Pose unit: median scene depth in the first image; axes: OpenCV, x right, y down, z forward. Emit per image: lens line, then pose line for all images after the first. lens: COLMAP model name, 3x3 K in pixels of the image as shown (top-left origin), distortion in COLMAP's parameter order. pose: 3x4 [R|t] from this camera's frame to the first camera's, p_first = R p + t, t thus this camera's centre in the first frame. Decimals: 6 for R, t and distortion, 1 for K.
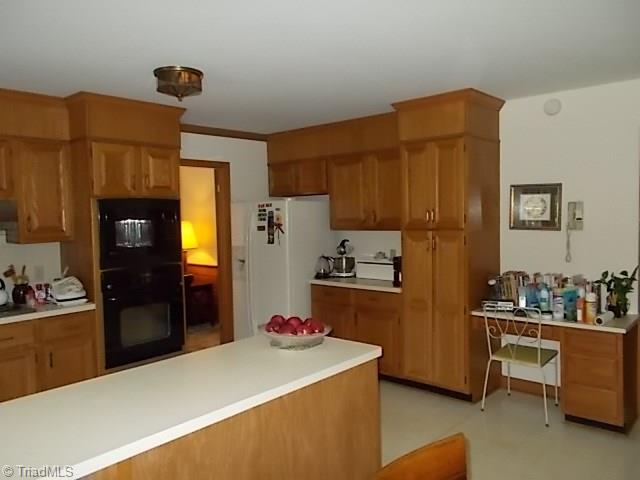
lens RADIAL K [[498.2, 0, 320.0], [0, 498.2, 240.0], [0, 0, 1]] dist [-0.032957, 0.000456]
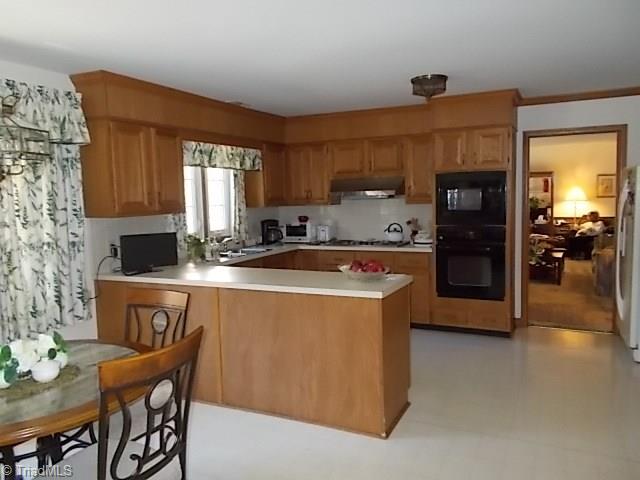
lens RADIAL K [[480.0, 0, 320.0], [0, 480.0, 240.0], [0, 0, 1]] dist [0.005696, 0.003114]
pose [[0.250856, 0.092576, -0.963587, 0.783154], [-0.041629, 0.995527, 0.084808, 0.001940], [0.967129, 0.018838, 0.253588, 0.342179]]
